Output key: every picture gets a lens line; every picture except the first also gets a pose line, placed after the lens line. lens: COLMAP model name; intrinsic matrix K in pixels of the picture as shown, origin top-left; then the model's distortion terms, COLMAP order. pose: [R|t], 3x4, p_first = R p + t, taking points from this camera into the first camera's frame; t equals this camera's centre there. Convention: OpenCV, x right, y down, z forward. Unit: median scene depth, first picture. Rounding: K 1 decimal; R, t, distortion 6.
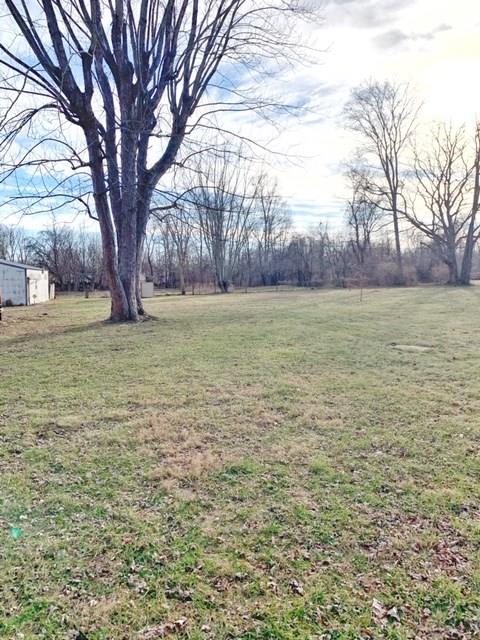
lens RADIAL K [[475.6, 0, 240.0], [0, 475.6, 320.0], [0, 0, 1]] dist [0.005499, -0.012871]
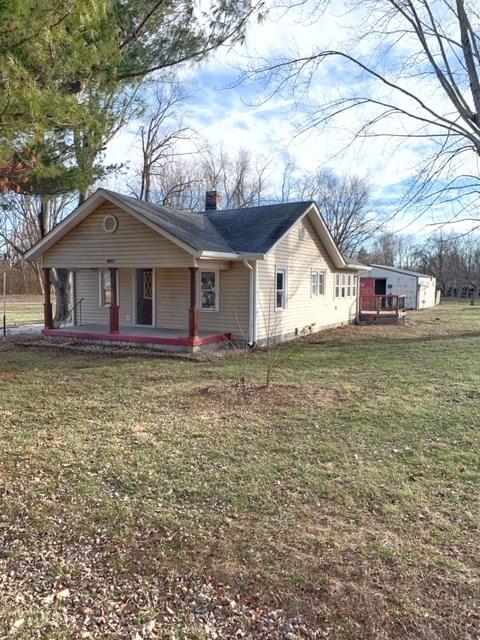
lens RADIAL K [[475.6, 0, 240.0], [0, 475.6, 320.0], [0, 0, 1]] dist [0.005499, -0.012871]
pose [[0.727966, 0.064506, -0.682572, 0.012688], [-0.070501, 0.997330, 0.019063, 0.000976], [0.681979, 0.034245, 0.730569, -0.089413]]
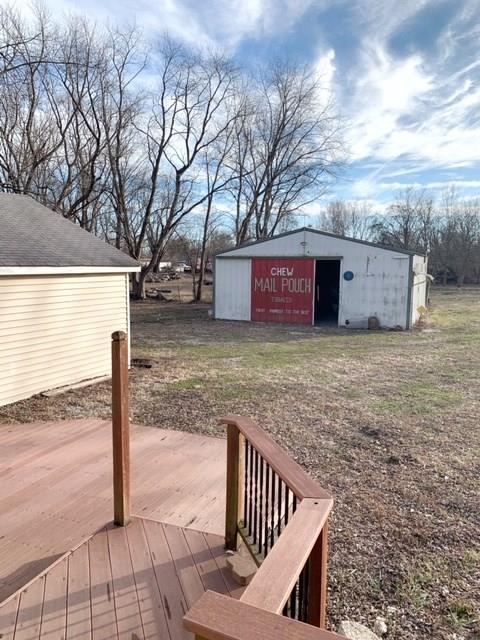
lens RADIAL K [[475.6, 0, 240.0], [0, 475.6, 320.0], [0, 0, 1]] dist [0.005499, -0.012871]
pose [[0.793193, 0.078190, -0.603929, -0.280599], [-0.058448, 0.996919, 0.052306, -0.054248], [0.606159, -0.006190, 0.795320, 0.490320]]
